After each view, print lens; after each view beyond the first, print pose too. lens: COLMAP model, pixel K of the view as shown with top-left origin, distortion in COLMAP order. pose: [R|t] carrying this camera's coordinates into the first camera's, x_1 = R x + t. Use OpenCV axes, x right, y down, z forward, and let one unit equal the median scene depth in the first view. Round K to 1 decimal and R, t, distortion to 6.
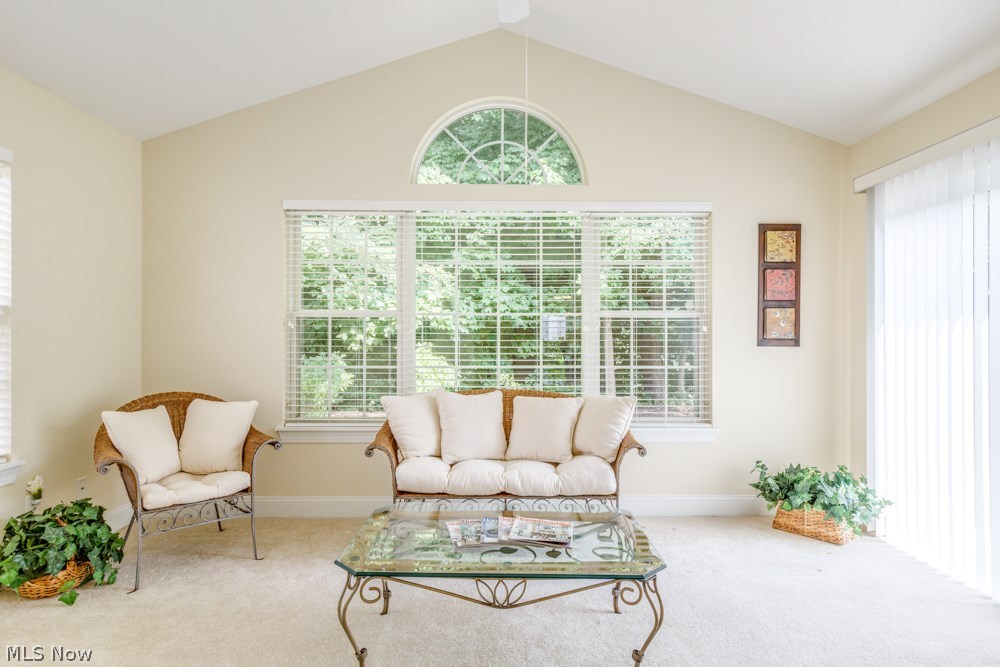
lens RADIAL K [[558.4, 0, 500.0], [0, 558.4, 333.5], [0, 0, 1]] dist [0.000836, -0.000064]
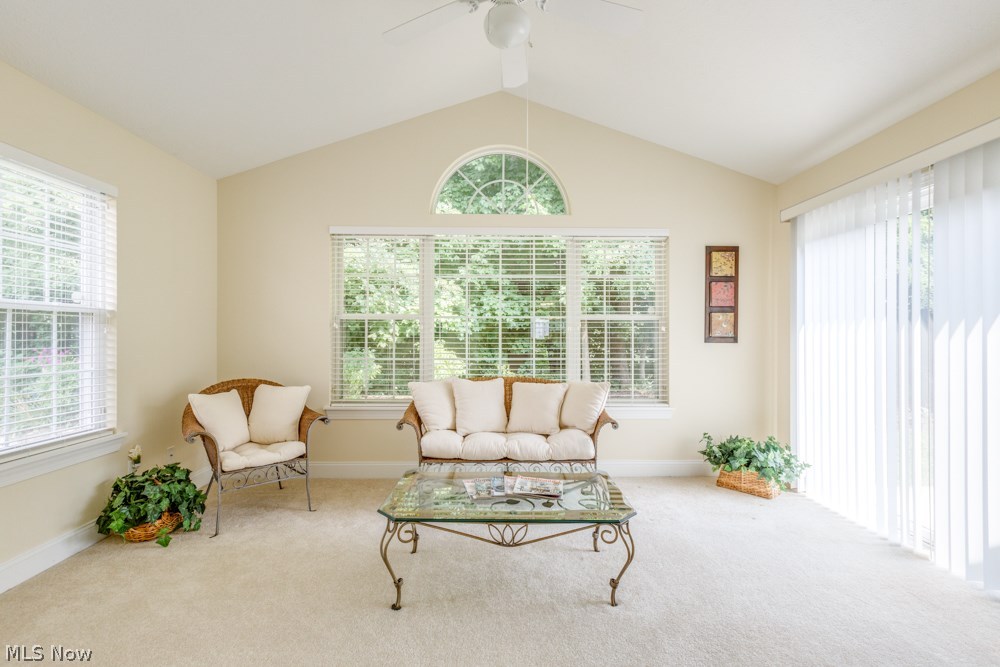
lens RADIAL K [[446.7, 0, 500.0], [0, 446.7, 333.5], [0, 0, 1]] dist [0.001544, 0.000411]
pose [[0.999972, 0.000321, 0.007497, -0.013039], [-0.000330, 0.999999, 0.001213, 0.001043], [-0.007497, -0.001215, 0.999971, -0.013121]]
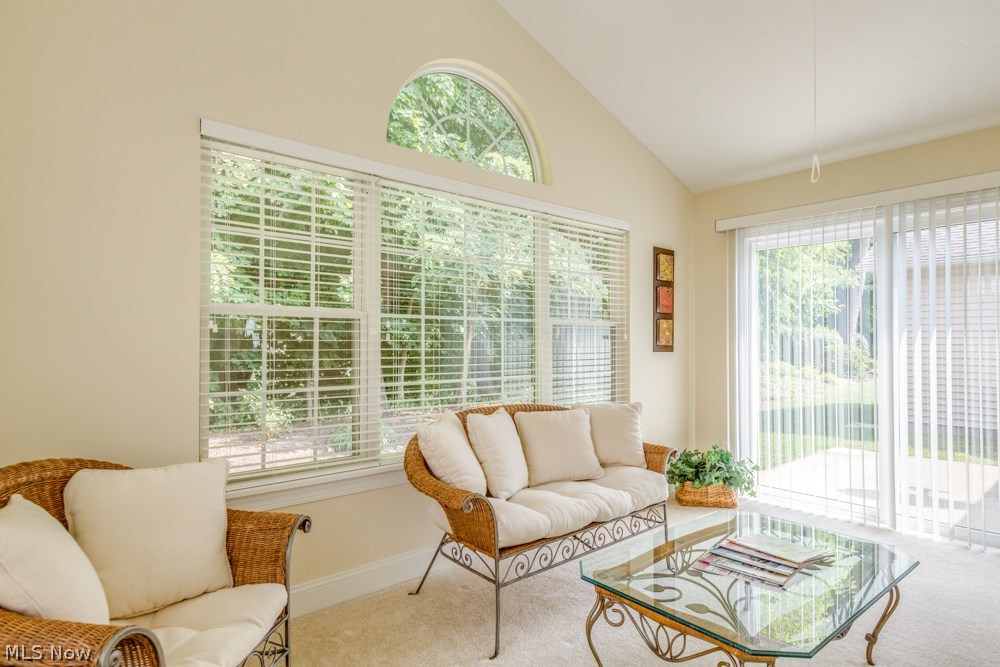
lens RADIAL K [[545.0, 0, 500.0], [0, 545.0, 333.5], [0, 0, 1]] dist [0.000013, 0.000215]
pose [[0.766608, 0.008068, 0.642065, -0.579106], [0.000329, 0.999916, -0.012958, -0.000787], [-0.642116, 0.010145, 0.766541, 0.380529]]
